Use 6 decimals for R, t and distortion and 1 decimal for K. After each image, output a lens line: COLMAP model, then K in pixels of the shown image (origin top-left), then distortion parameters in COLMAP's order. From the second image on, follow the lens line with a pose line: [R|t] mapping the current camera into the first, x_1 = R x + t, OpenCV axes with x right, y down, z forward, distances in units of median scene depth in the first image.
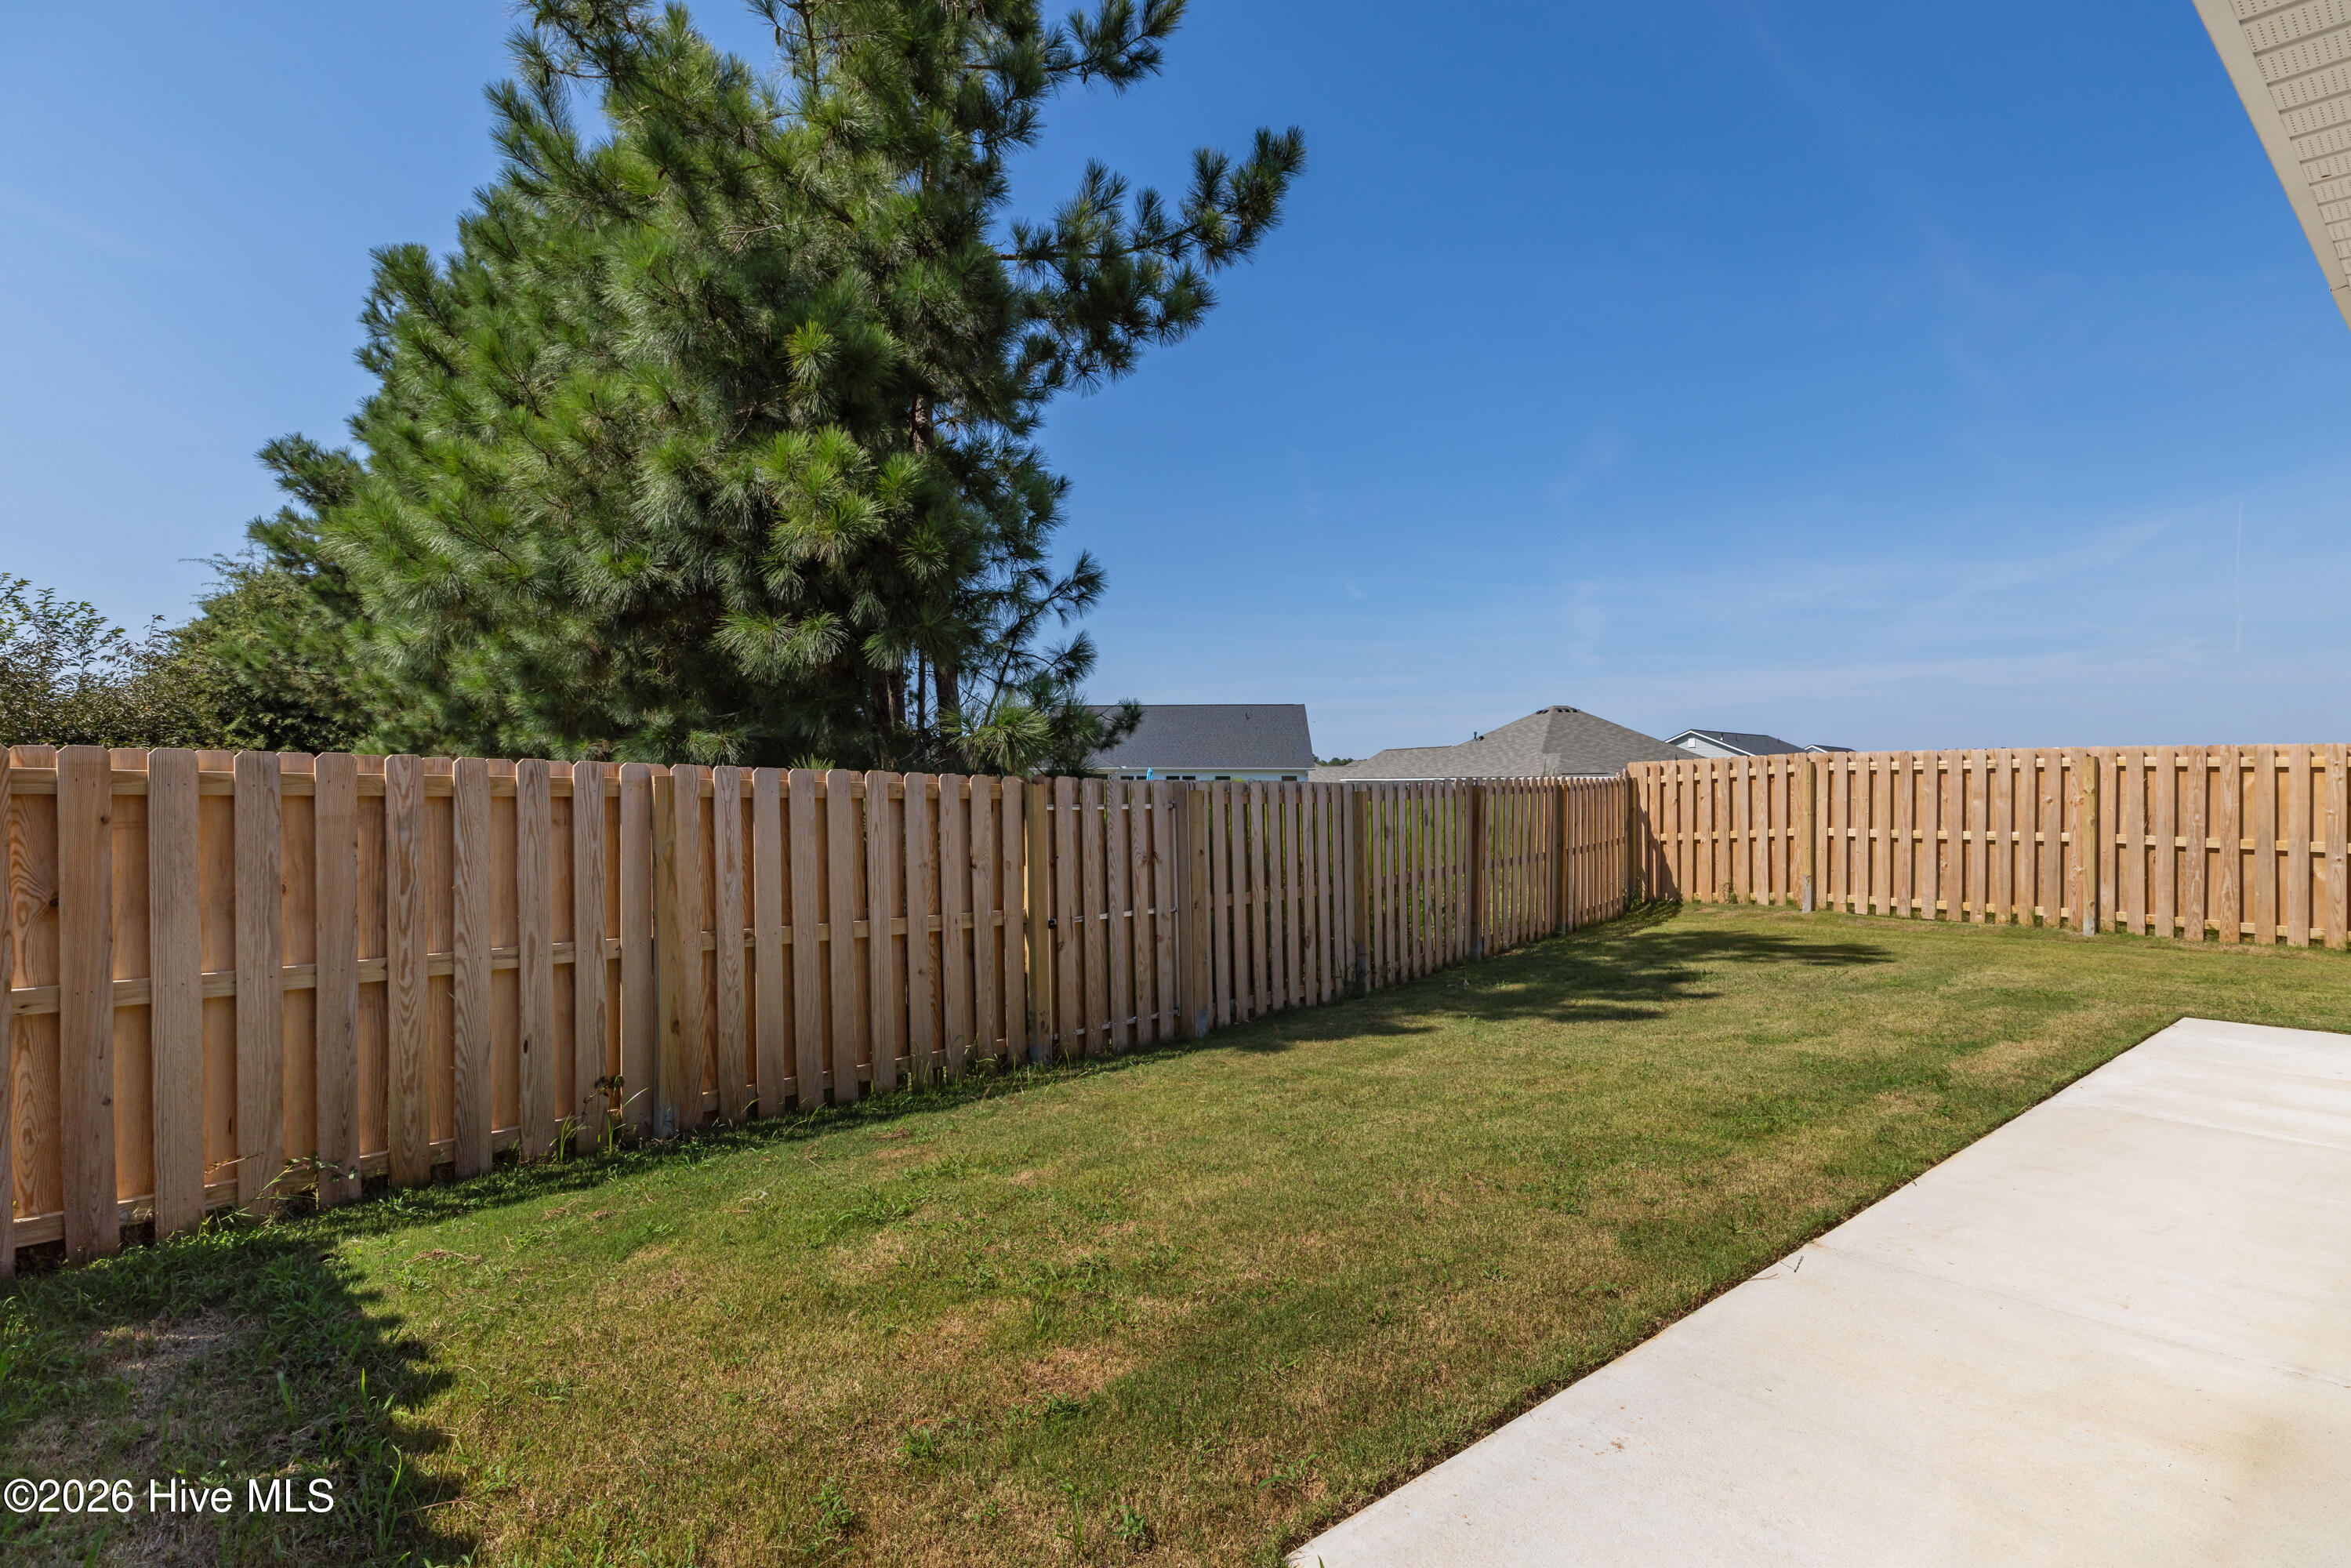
lens RADIAL K [[1165.0, 0, 1210.7], [0, 1165.0, 818.3], [0, 0, 1]] dist [-0.002508, 0.001142]
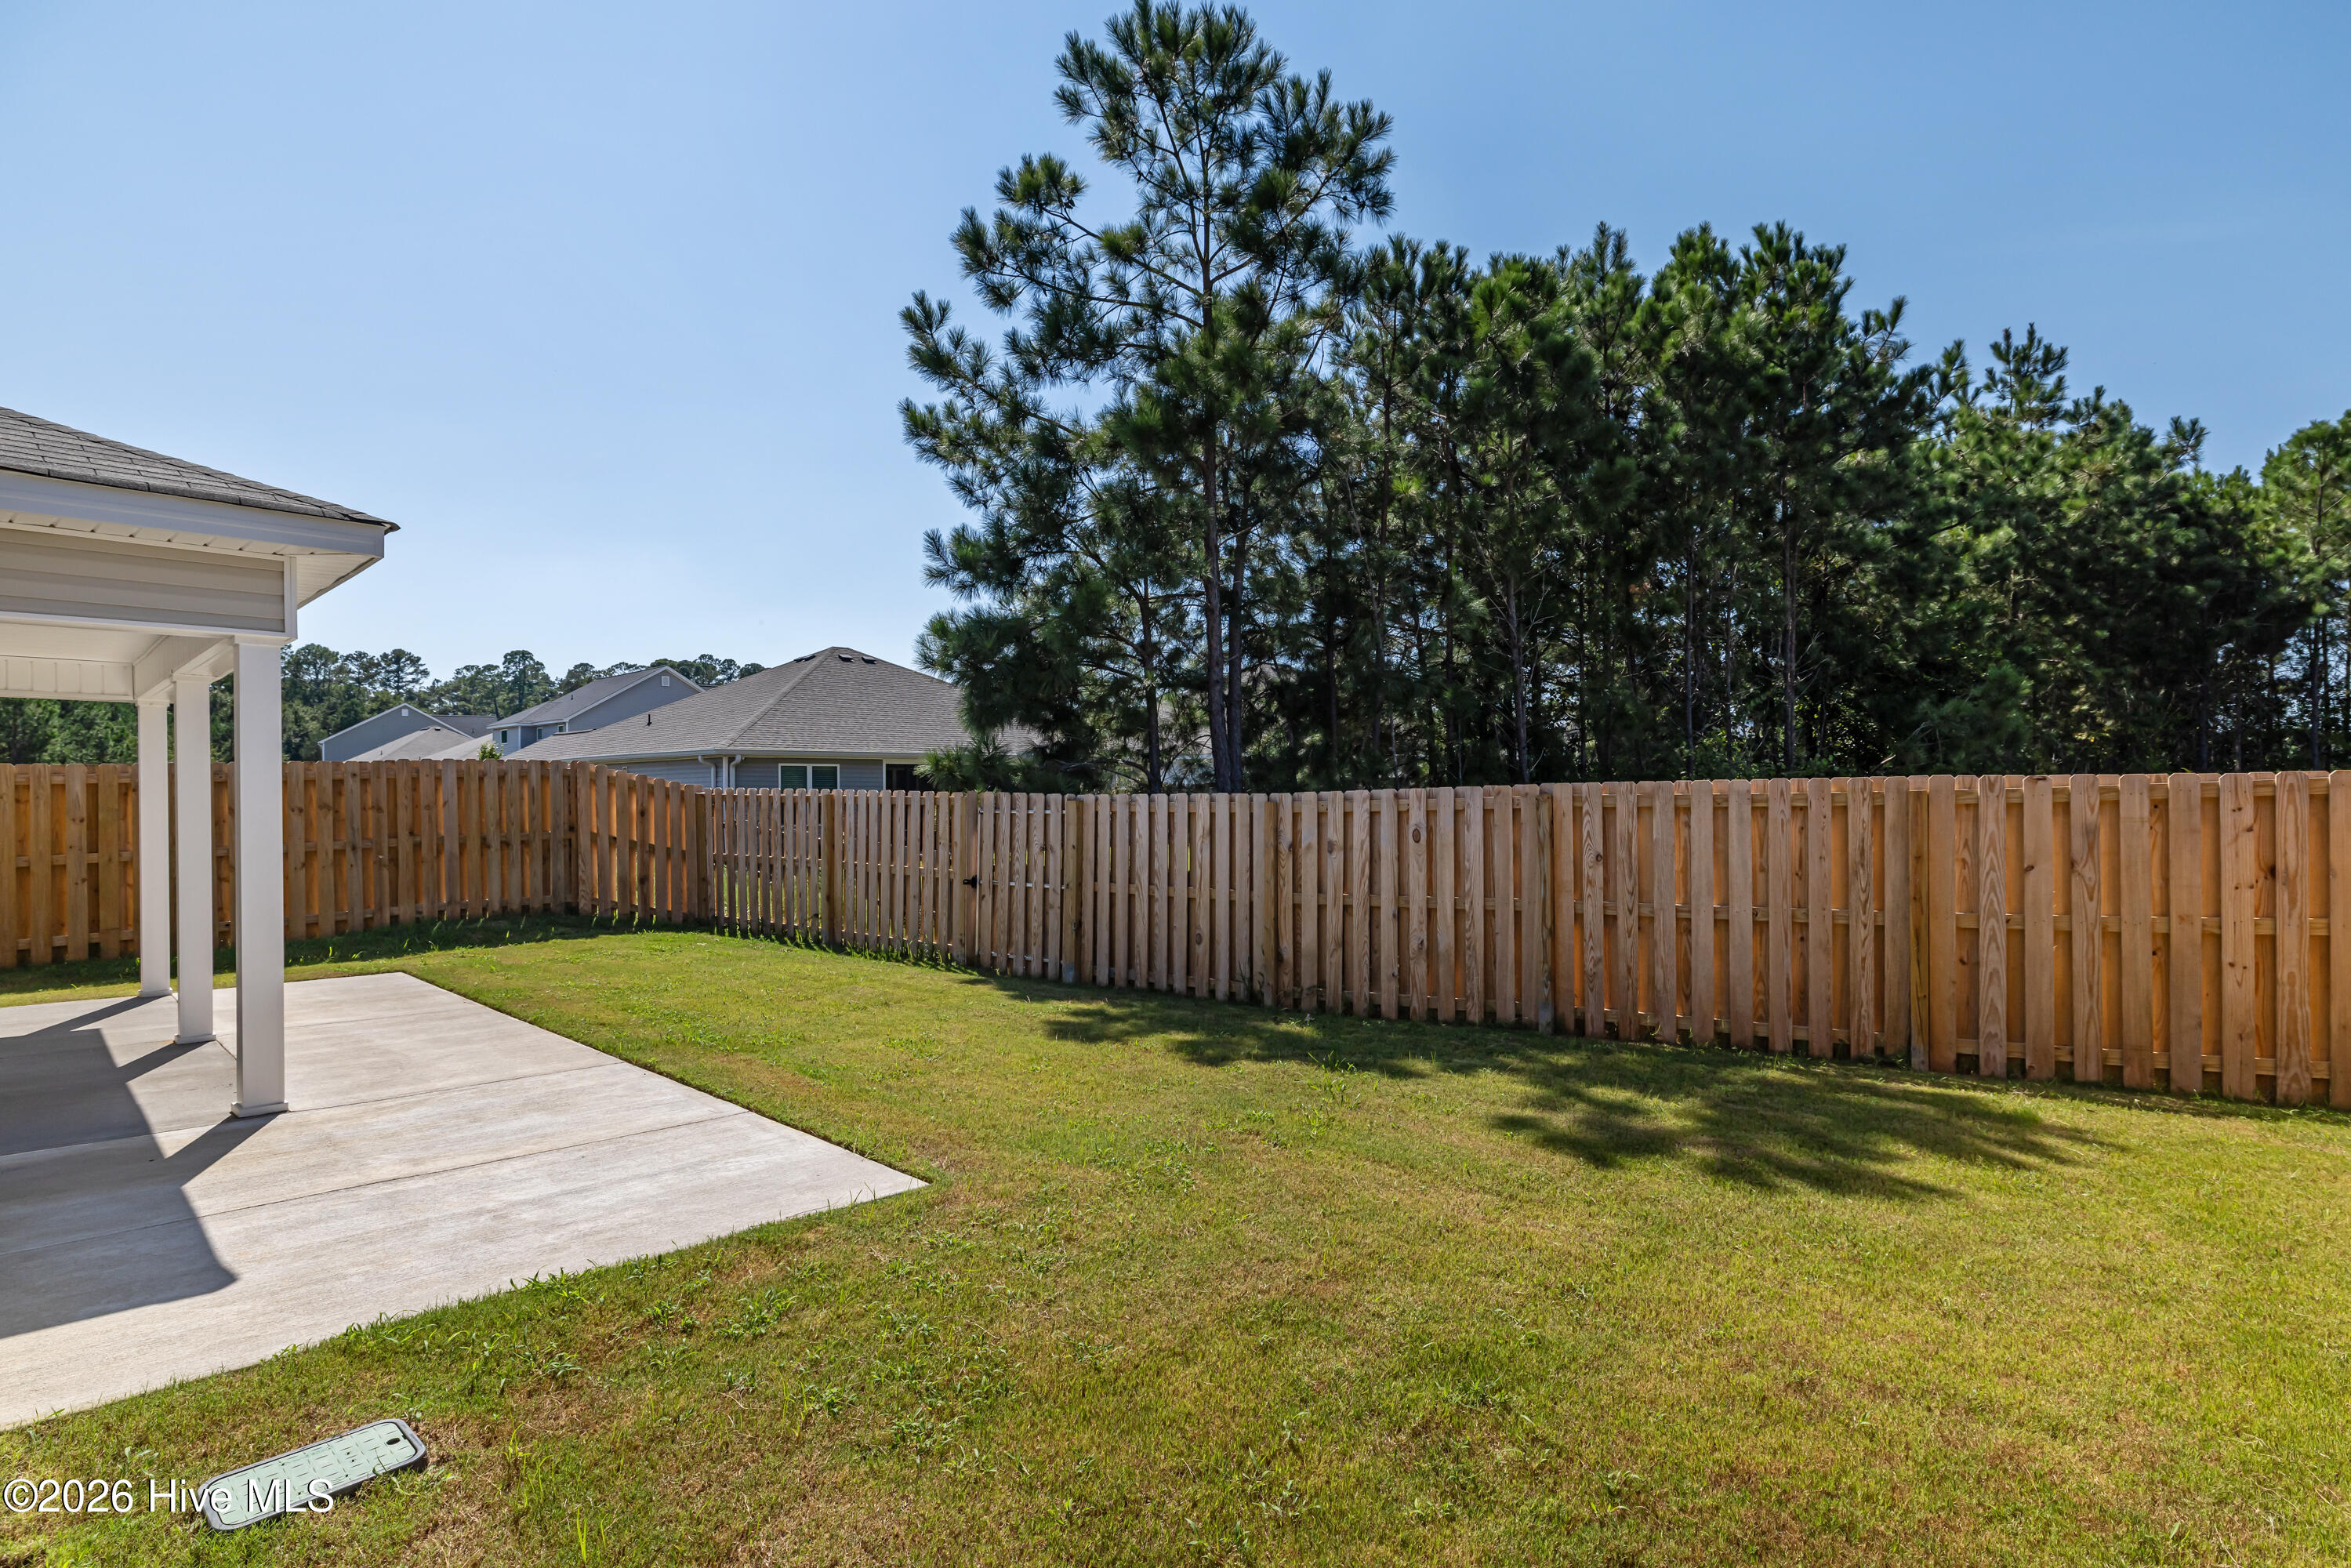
lens RADIAL K [[1165.0, 0, 1173.6], [0, 1165.0, 796.4], [0, 0, 1]] dist [-0.002508, 0.001142]
pose [[0.086966, 0.002566, -0.996208, 0.845322], [-0.017445, 0.999847, 0.001052, -0.020480], [0.996058, 0.017288, 0.086998, 0.632053]]
